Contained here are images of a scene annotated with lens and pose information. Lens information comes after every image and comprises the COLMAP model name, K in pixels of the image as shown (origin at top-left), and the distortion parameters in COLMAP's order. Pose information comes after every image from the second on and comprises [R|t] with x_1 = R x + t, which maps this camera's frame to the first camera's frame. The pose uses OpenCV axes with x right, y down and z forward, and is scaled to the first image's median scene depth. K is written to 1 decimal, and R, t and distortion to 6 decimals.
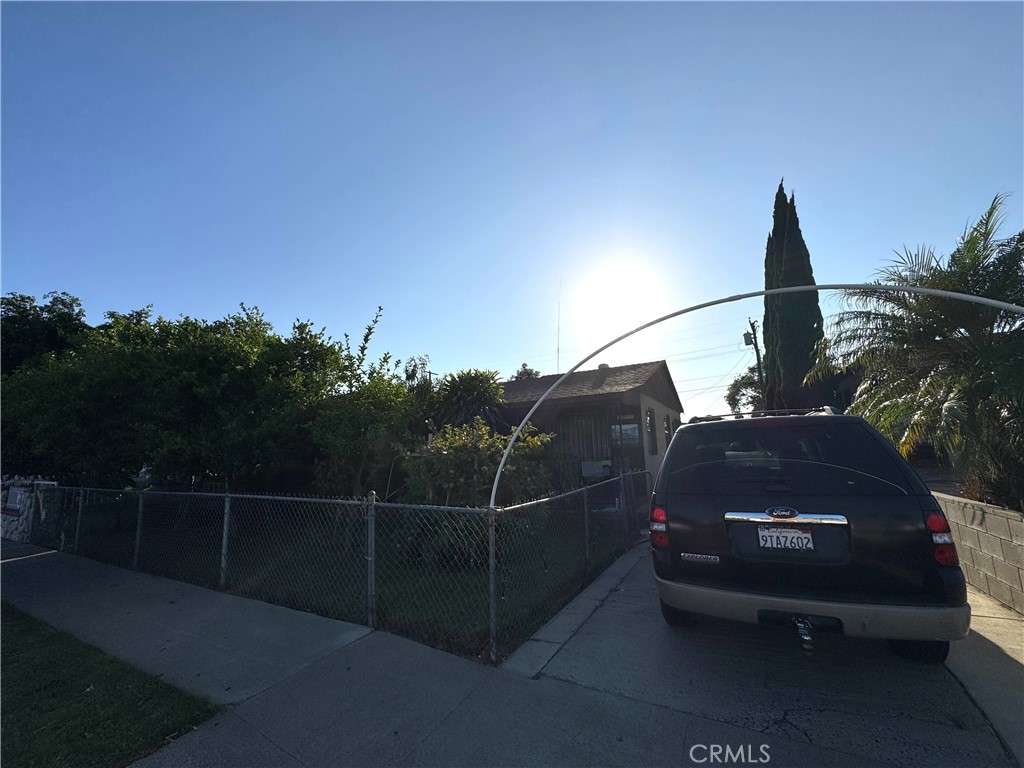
lens RADIAL K [[409.5, 0, 512.0], [0, 409.5, 382.2], [0, 0, 1]] dist [0.000730, 0.000223]
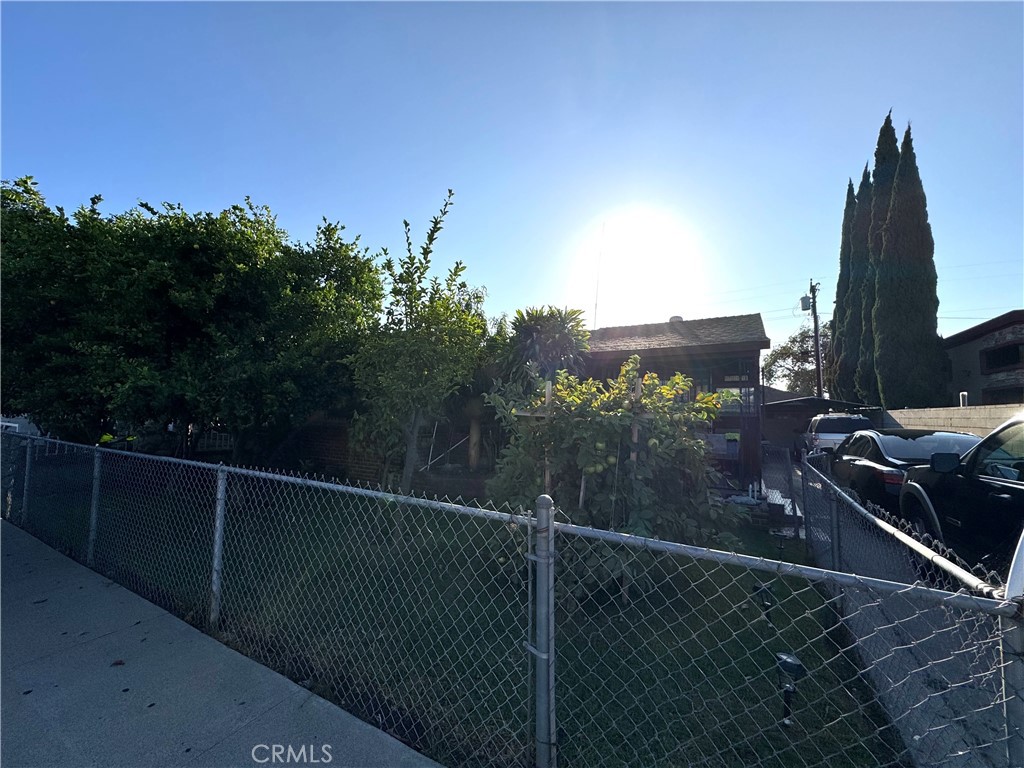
lens RADIAL K [[409.5, 0, 512.5], [0, 409.5, 383.6], [0, 0, 1]] dist [0.000730, 0.000223]
pose [[0.998686, 0.048723, -0.015913, -0.199770], [-0.046986, 0.994310, 0.095608, 0.059943], [0.020480, -0.094734, 0.995292, 0.315742]]
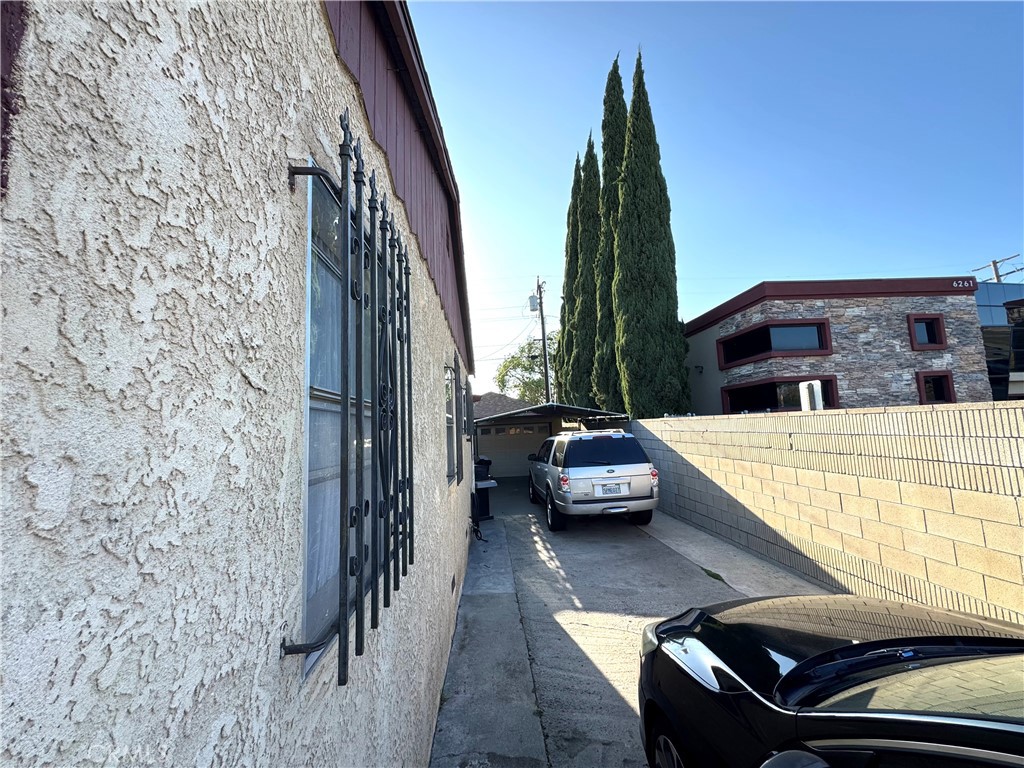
lens RADIAL K [[409.5, 0, 515.7], [0, 409.5, 381.6], [0, 0, 1]] dist [0.000730, 0.000223]
pose [[0.841586, 0.054301, 0.537386, 0.496247], [-0.074569, 0.997087, 0.016027, 0.175335], [-0.534950, -0.053560, 0.843184, 1.389836]]
